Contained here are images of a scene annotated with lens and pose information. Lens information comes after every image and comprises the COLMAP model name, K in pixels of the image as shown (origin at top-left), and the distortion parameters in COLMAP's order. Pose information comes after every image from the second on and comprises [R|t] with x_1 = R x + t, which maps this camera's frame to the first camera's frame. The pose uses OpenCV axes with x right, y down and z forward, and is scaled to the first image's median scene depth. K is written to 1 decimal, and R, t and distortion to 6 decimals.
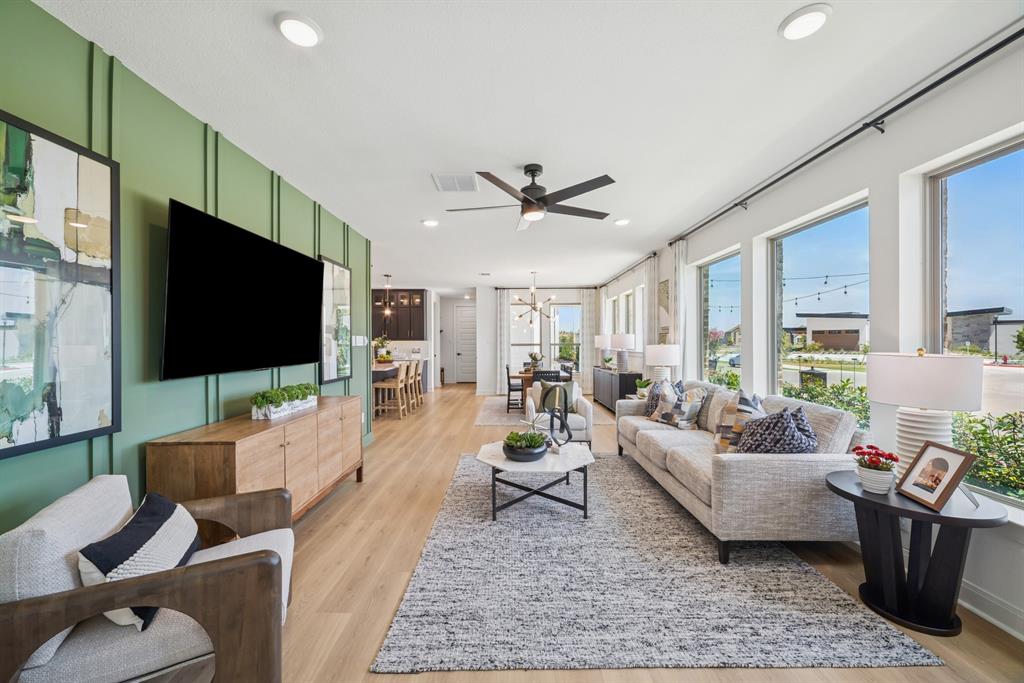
lens RADIAL K [[387.7, 0, 512.0], [0, 387.7, 341.5], [0, 0, 1]] dist [0.001067, 0.000206]
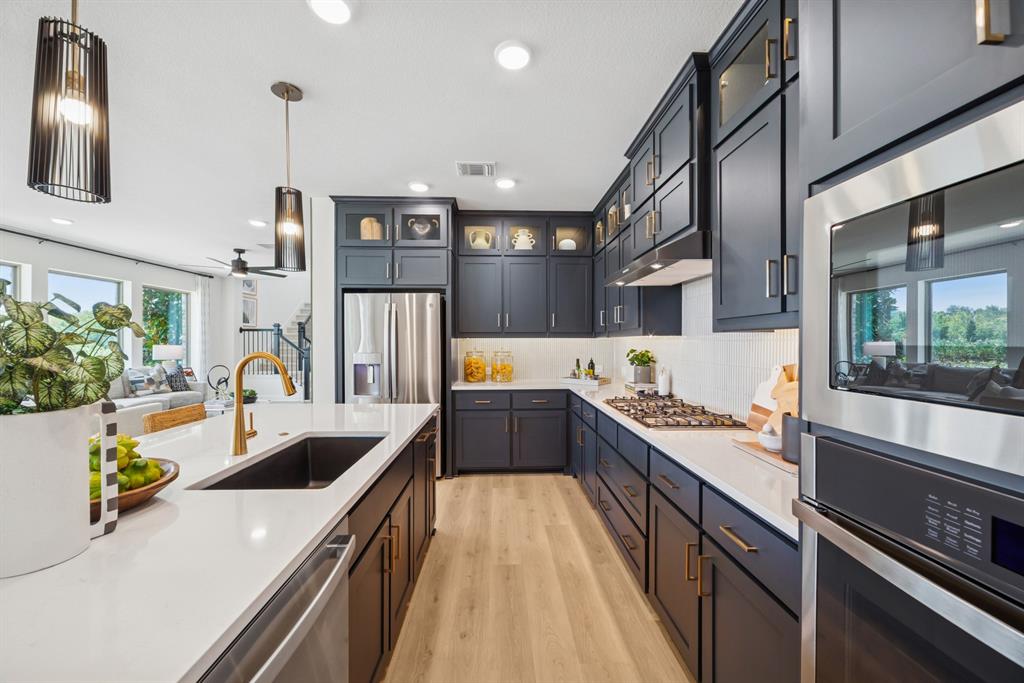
lens RADIAL K [[386.8, 0, 512.2], [0, 386.8, 347.9], [0, 0, 1]] dist [0.001166, 0.000234]
pose [[-0.999324, 0.000524, -0.036757, -0.465362], [0.000111, 0.999937, 0.011235, 0.003917], [0.036760, 0.011223, -0.999261, 1.135374]]
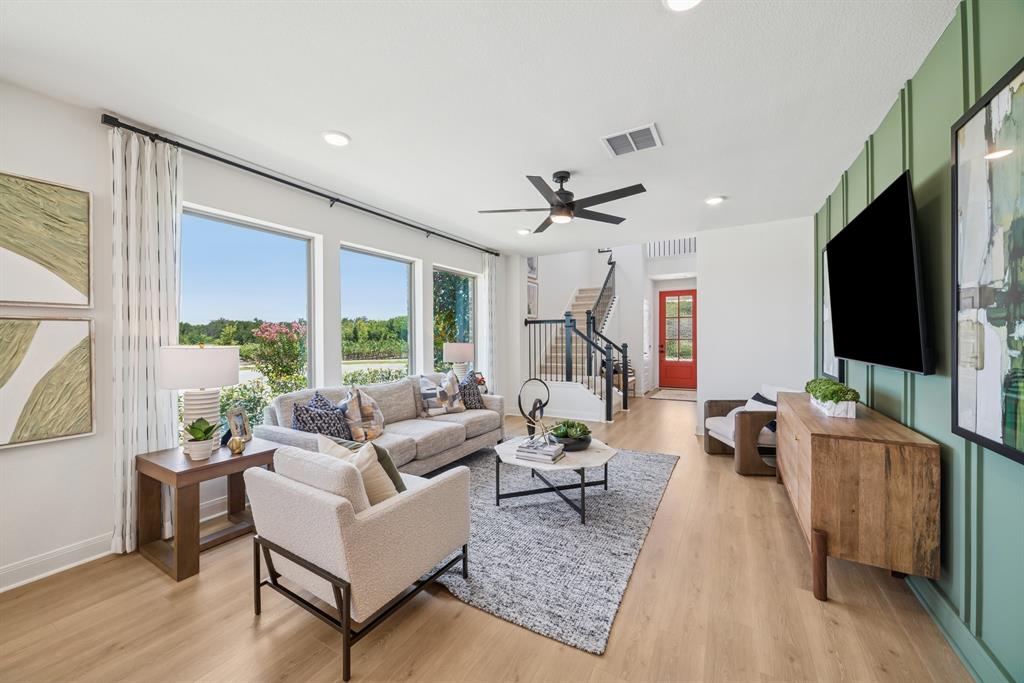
lens RADIAL K [[387.7, 0, 512.0], [0, 387.7, 341.5], [0, 0, 1]] dist [0.001067, 0.000206]
pose [[-0.870048, 0.006563, 0.492923, -0.135820], [0.010736, 0.999926, 0.005635, 0.002412], [-0.492850, 0.010195, -0.870055, 0.773728]]
